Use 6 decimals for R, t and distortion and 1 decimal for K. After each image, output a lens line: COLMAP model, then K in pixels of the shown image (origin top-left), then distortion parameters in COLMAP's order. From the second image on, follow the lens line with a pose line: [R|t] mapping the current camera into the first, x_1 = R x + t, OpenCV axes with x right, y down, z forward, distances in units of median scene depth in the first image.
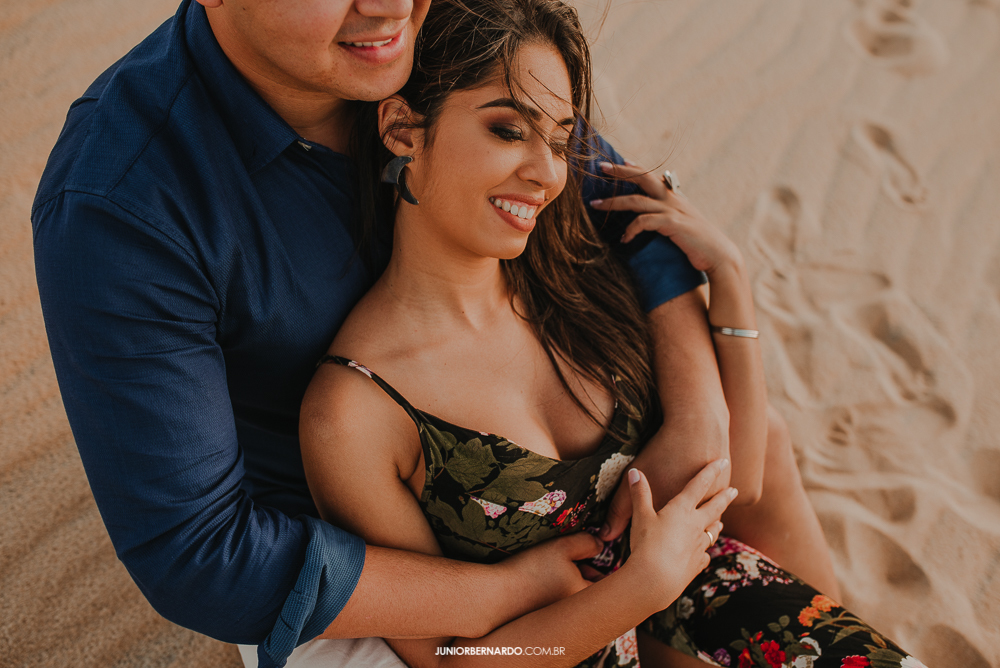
lens RADIAL K [[1033.2, 0, 500.0], [0, 1033.2, 334.0], [0, 0, 1]] dist [-0.011845, -0.090012]
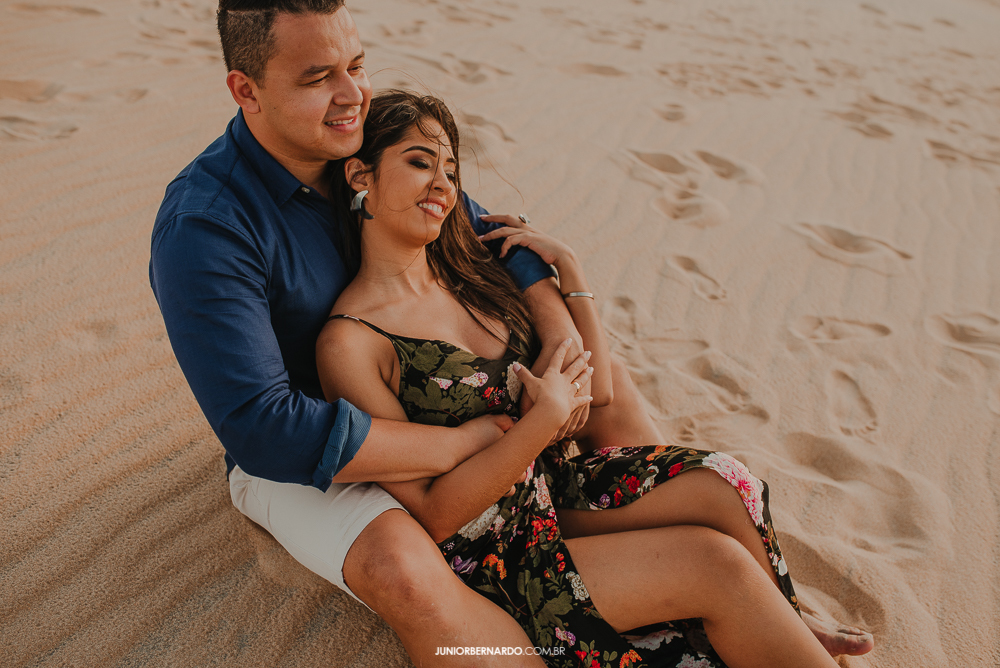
lens RADIAL K [[1023.2, 0, 500.0], [0, 1023.2, 334.0], [0, 0, 1]] dist [-0.146055, -0.006641]
pose [[0.984029, -0.135434, 0.115521, -0.093837], [0.162917, 0.946704, -0.277865, 0.545219], [-0.071732, 0.292247, 0.953649, -0.550895]]
